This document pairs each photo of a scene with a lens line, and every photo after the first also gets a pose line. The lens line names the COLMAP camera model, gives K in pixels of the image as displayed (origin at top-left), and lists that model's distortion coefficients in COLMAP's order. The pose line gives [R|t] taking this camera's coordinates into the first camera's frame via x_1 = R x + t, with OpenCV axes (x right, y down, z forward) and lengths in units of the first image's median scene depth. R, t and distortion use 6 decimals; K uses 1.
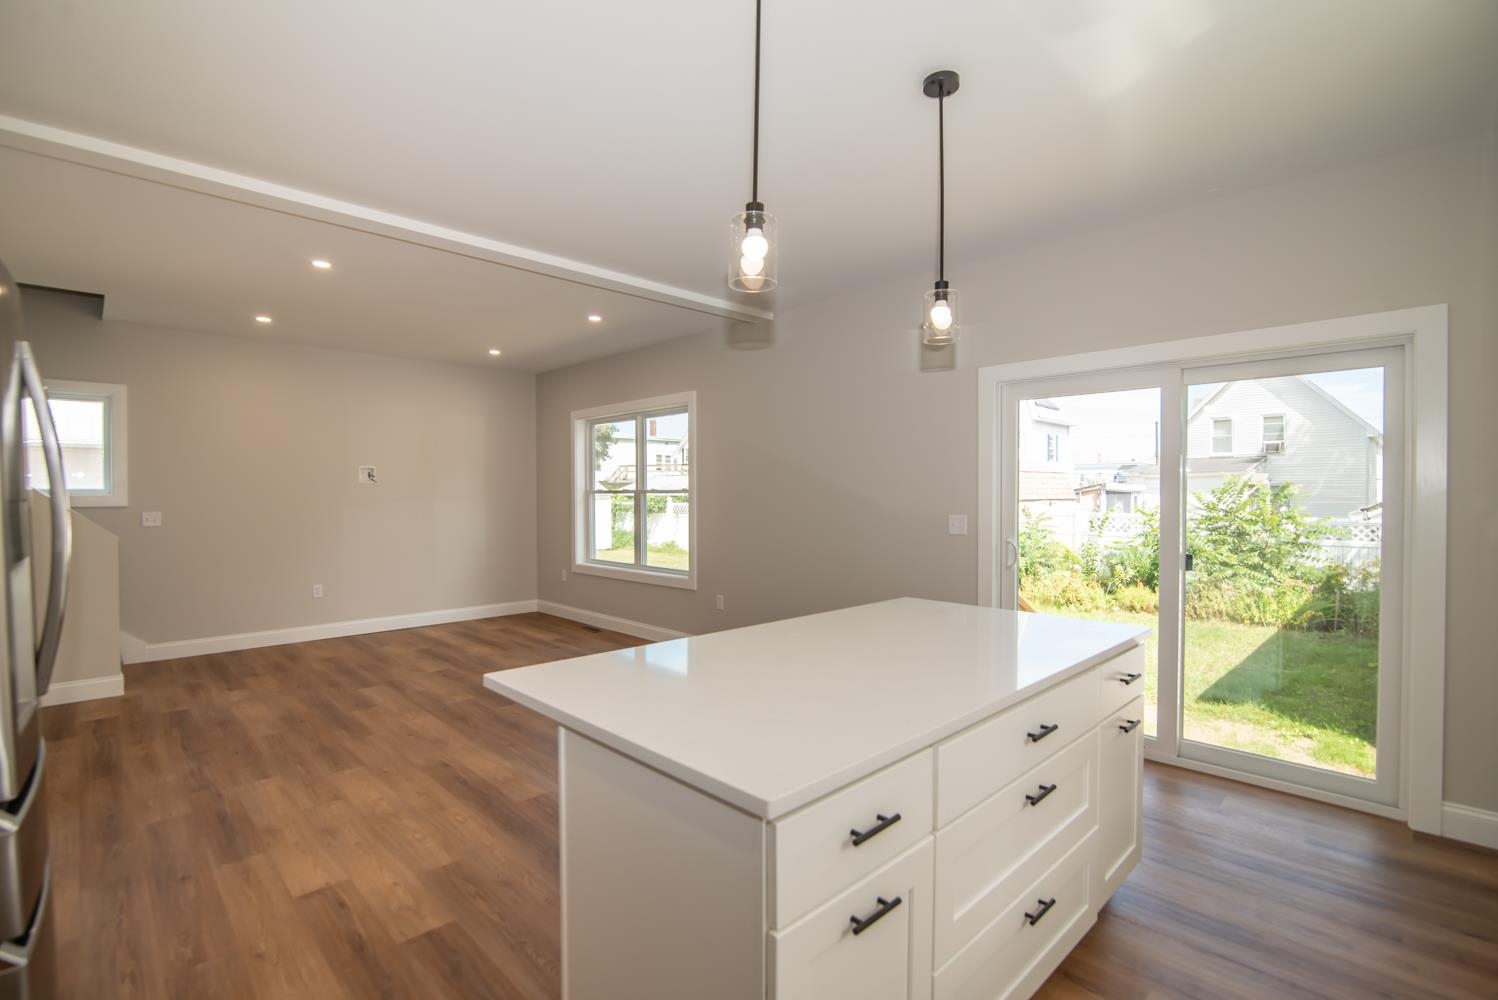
lens RADIAL K [[693.3, 0, 742.8], [0, 693.3, 503.1], [0, 0, 1]] dist [-0.019234, 0.000451]
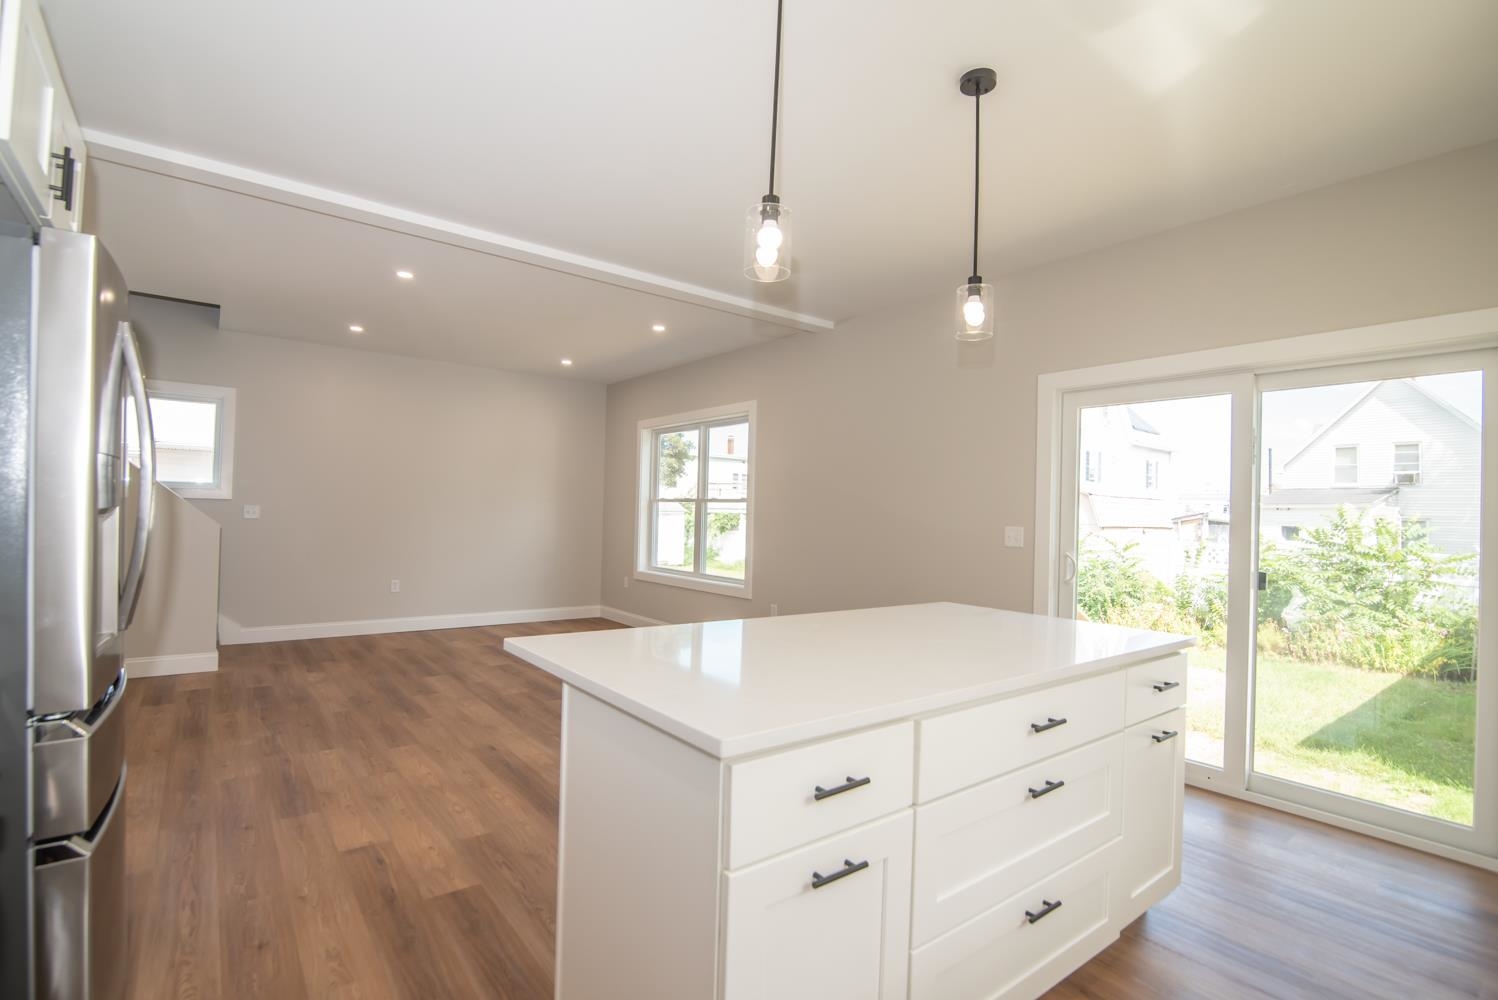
lens RADIAL K [[703.8, 0, 742.1], [0, 703.8, 503.5], [0, 0, 1]] dist [-0.019070, -0.000017]
pose [[0.993253, 0.026683, -0.112855, 0.053895], [-0.030090, 0.999138, -0.028589, 0.030709], [0.111995, 0.031792, 0.993200, -0.020152]]
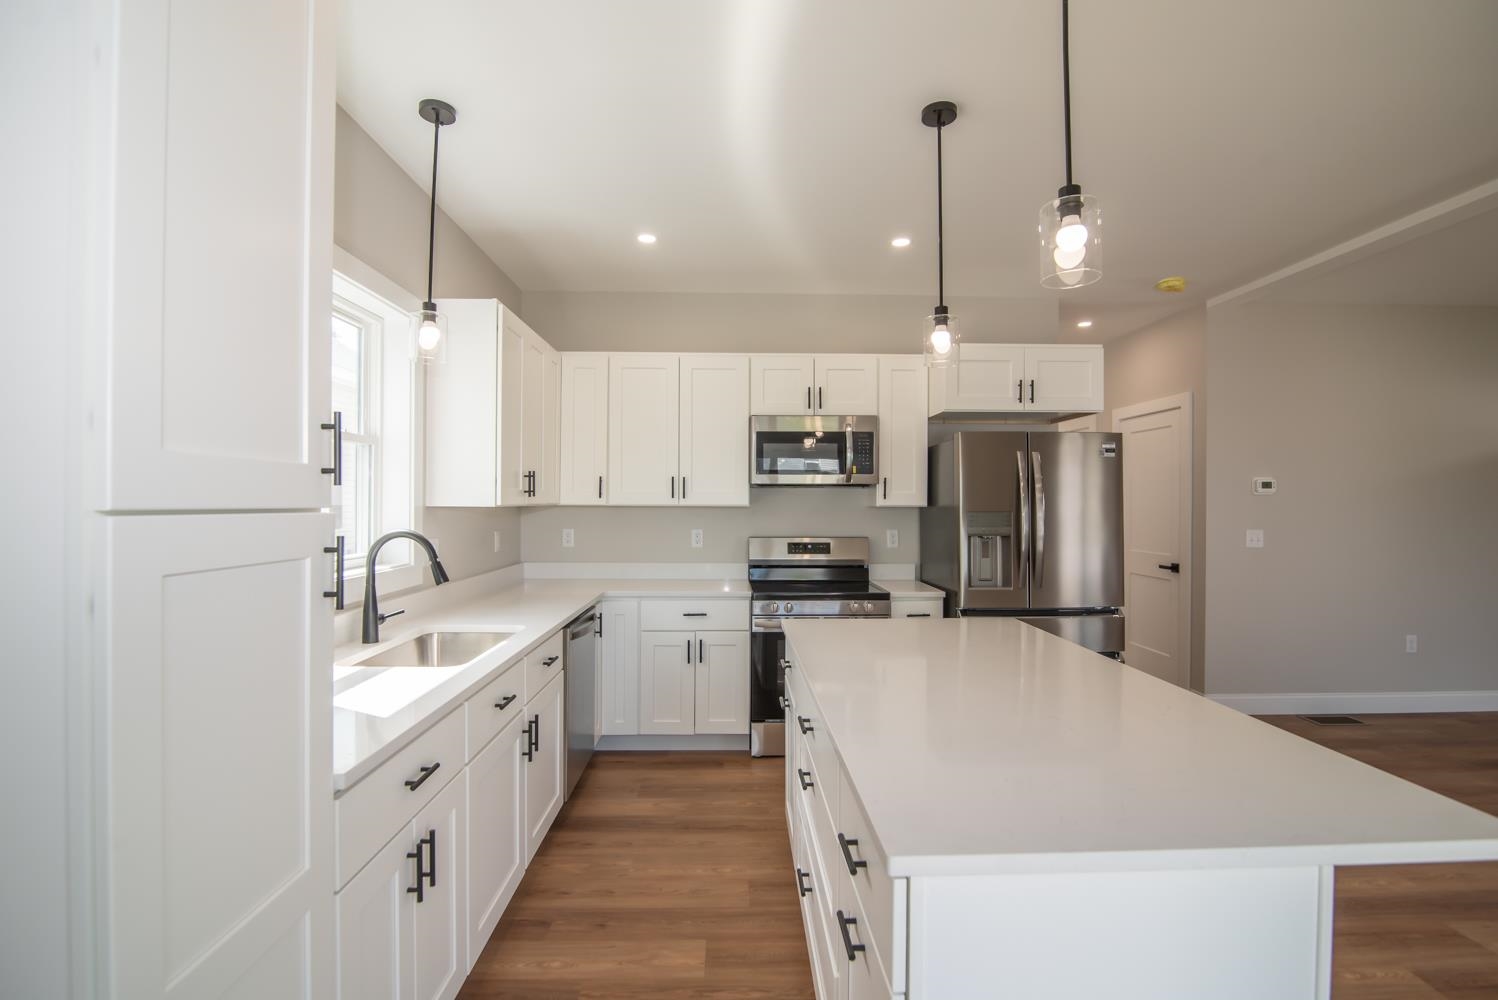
lens RADIAL K [[687.9, 0, 752.2], [0, 687.9, 503.4], [0, 0, 1]] dist [-0.016000, 0.000662]
pose [[-0.673511, 0.001297, -0.739176, 0.665002], [-0.011010, 0.999870, 0.011786, -0.025998], [0.739095, 0.016076, -0.673410, 0.845323]]
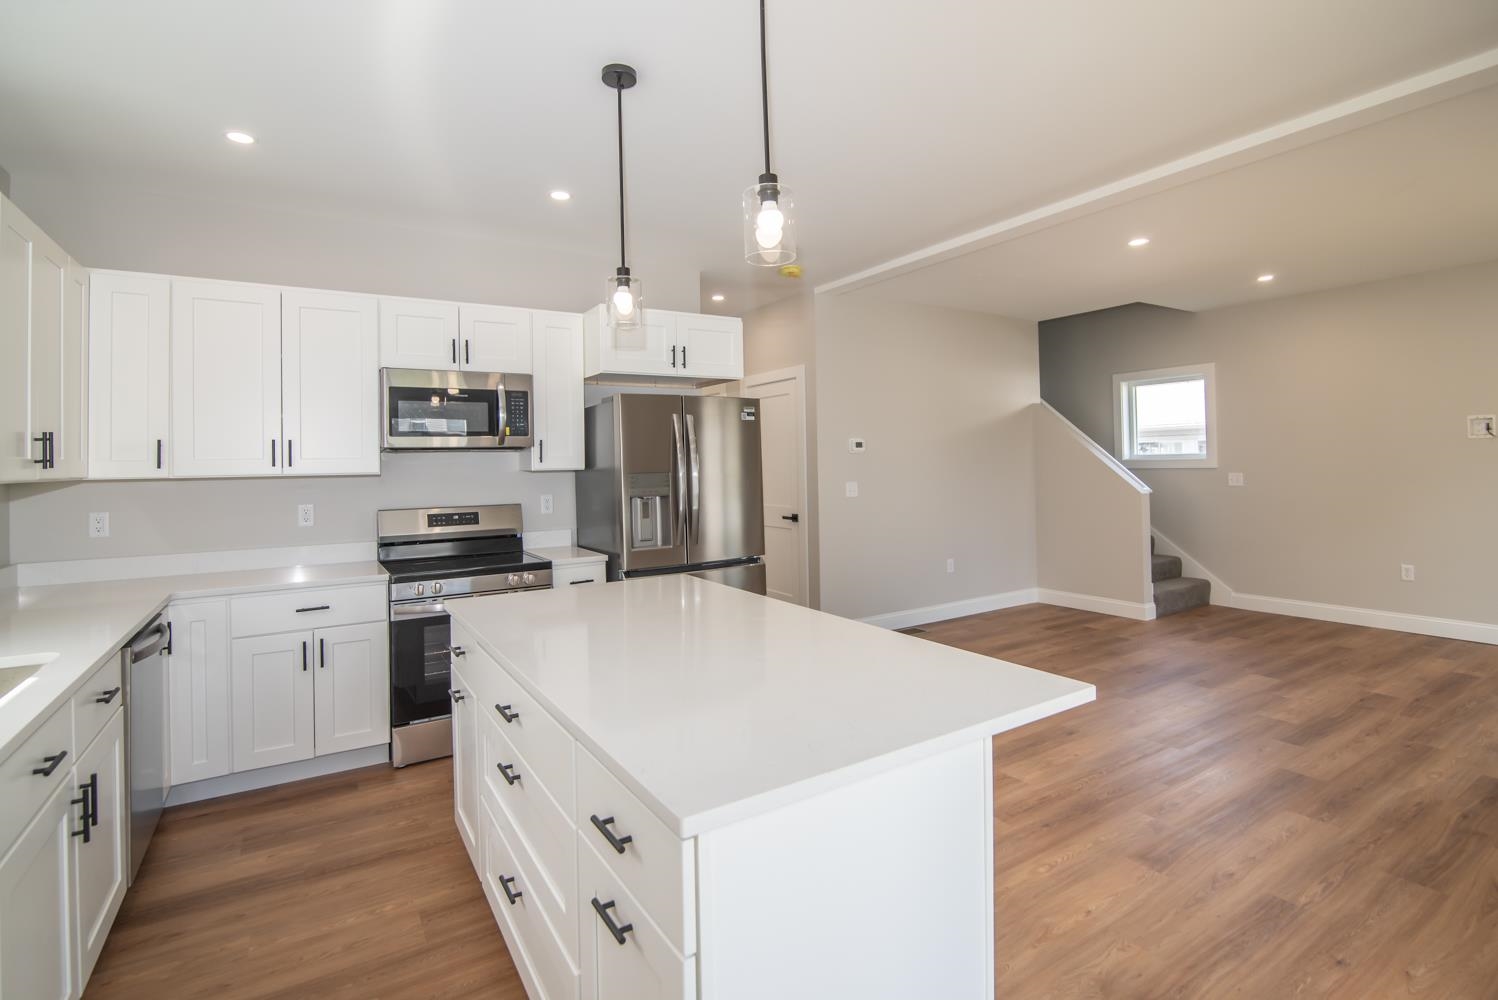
lens RADIAL K [[709.8, 0, 752.9], [0, 709.8, 453.4], [0, 0, 1]] dist [-0.015548, 0.000864]
pose [[-0.204955, -0.006790, -0.978748, 0.695779], [0.007427, 0.999936, -0.008492, -0.024401], [0.978743, -0.009010, -0.204891, 0.788336]]
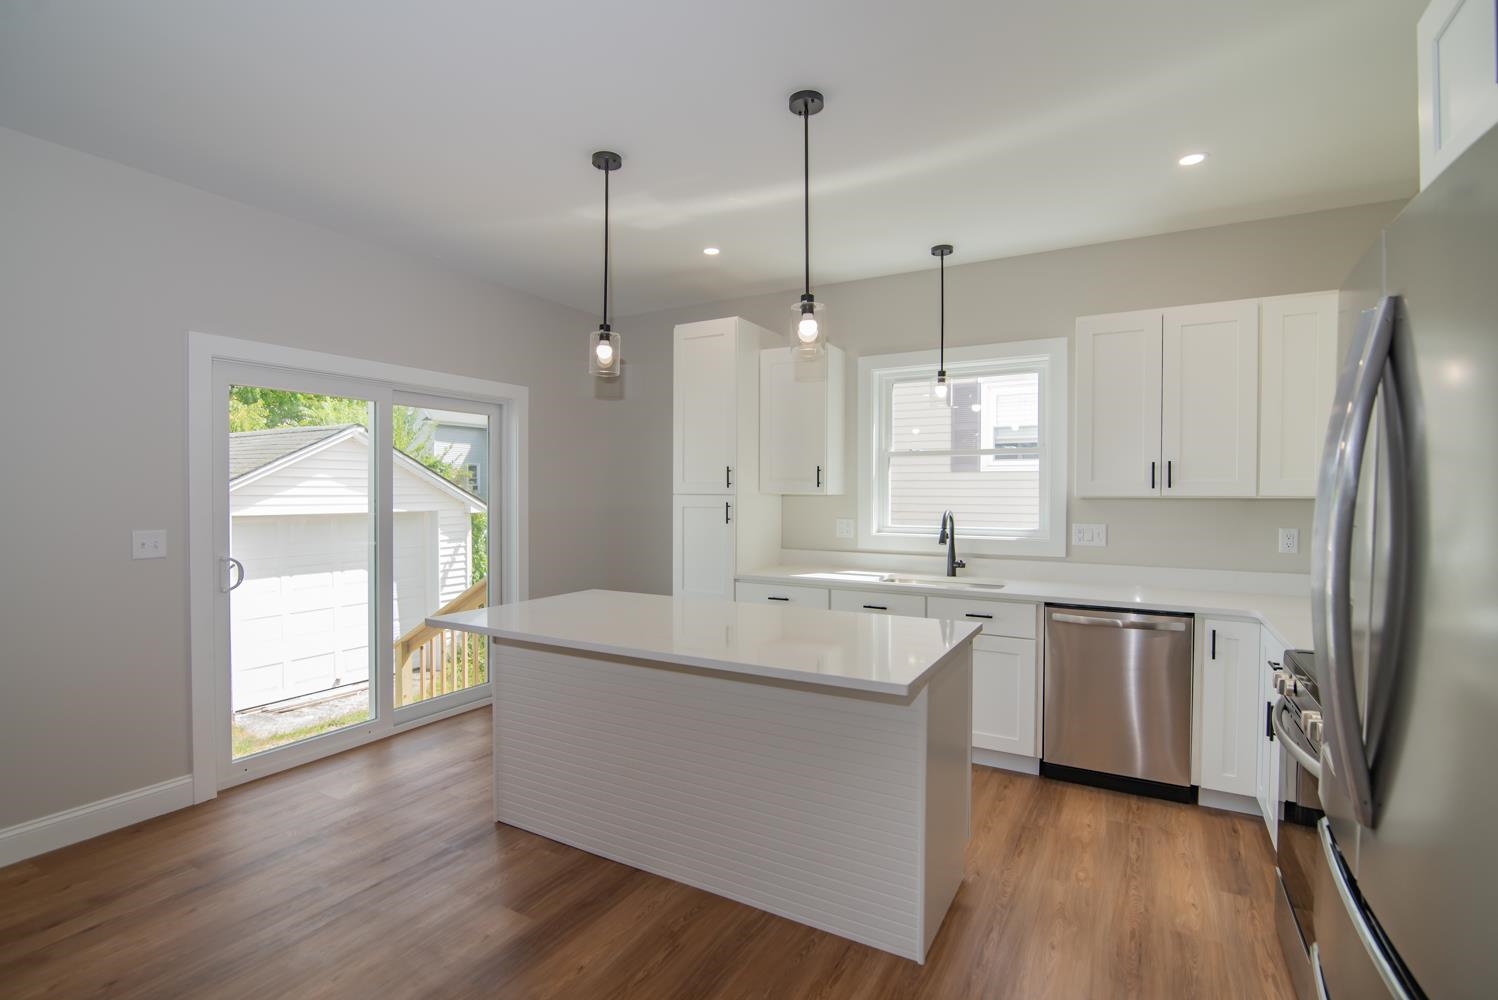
lens RADIAL K [[703.8, 0, 742.1], [0, 703.8, 503.5], [0, 0, 1]] dist [-0.019070, -0.000017]
pose [[-0.282747, -0.016068, 0.959060, -0.664572], [0.009490, 0.999764, 0.019547, -0.024139], [-0.959147, 0.014628, -0.282528, 0.778346]]
